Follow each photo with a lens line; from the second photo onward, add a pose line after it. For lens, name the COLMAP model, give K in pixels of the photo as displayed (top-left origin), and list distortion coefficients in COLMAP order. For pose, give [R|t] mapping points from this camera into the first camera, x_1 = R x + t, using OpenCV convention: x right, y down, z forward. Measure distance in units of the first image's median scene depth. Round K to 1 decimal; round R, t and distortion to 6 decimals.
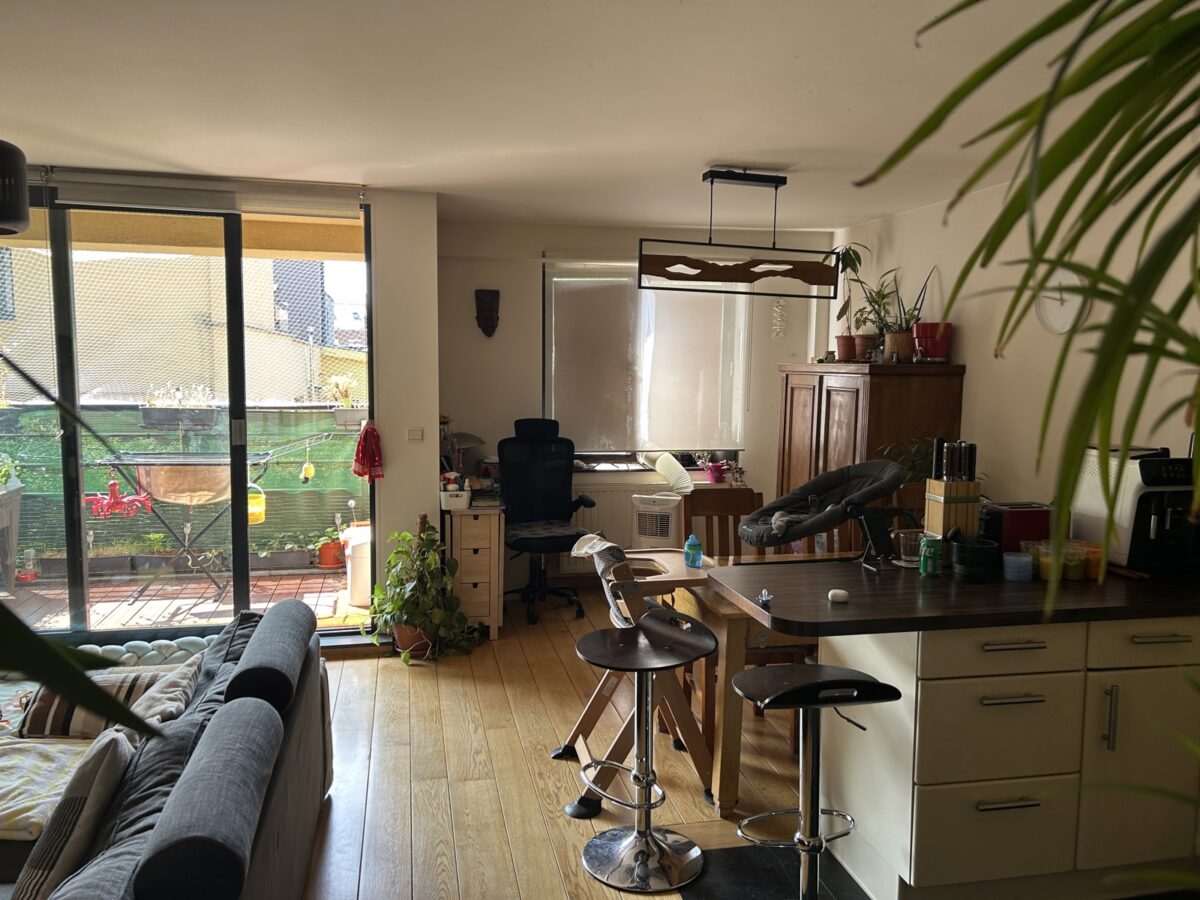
lens RADIAL K [[911.0, 0, 597.1], [0, 911.0, 450.2], [0, 0, 1]] dist [-0.000500, 0.000161]
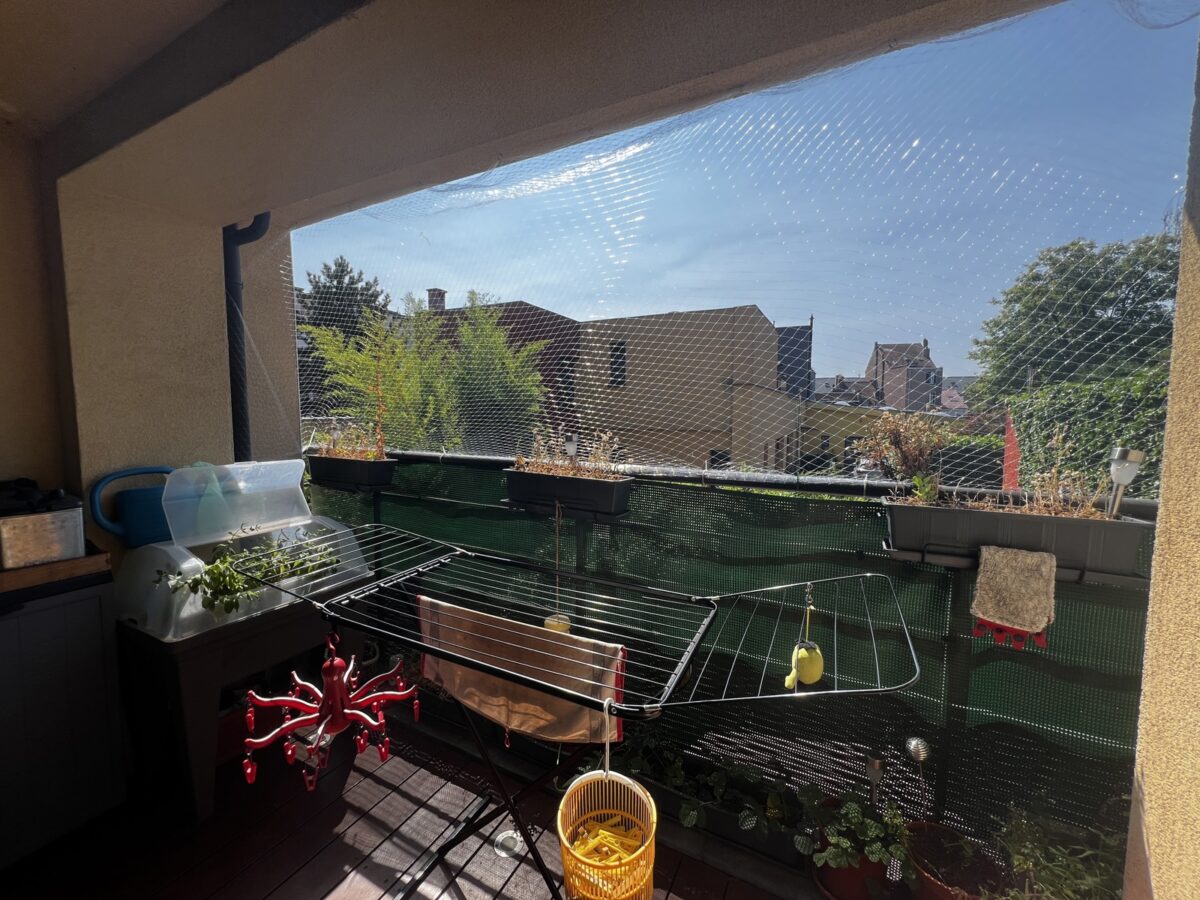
lens RADIAL K [[479.3, 0, 596.9], [0, 479.3, 446.5], [0, 0, 1]] dist [0.001051, 0.000033]
pose [[0.762414, 0.042784, -0.645673, -0.258850], [-0.056888, 0.998380, -0.001018, -0.062770], [0.644584, 0.037507, 0.763613, 0.788599]]
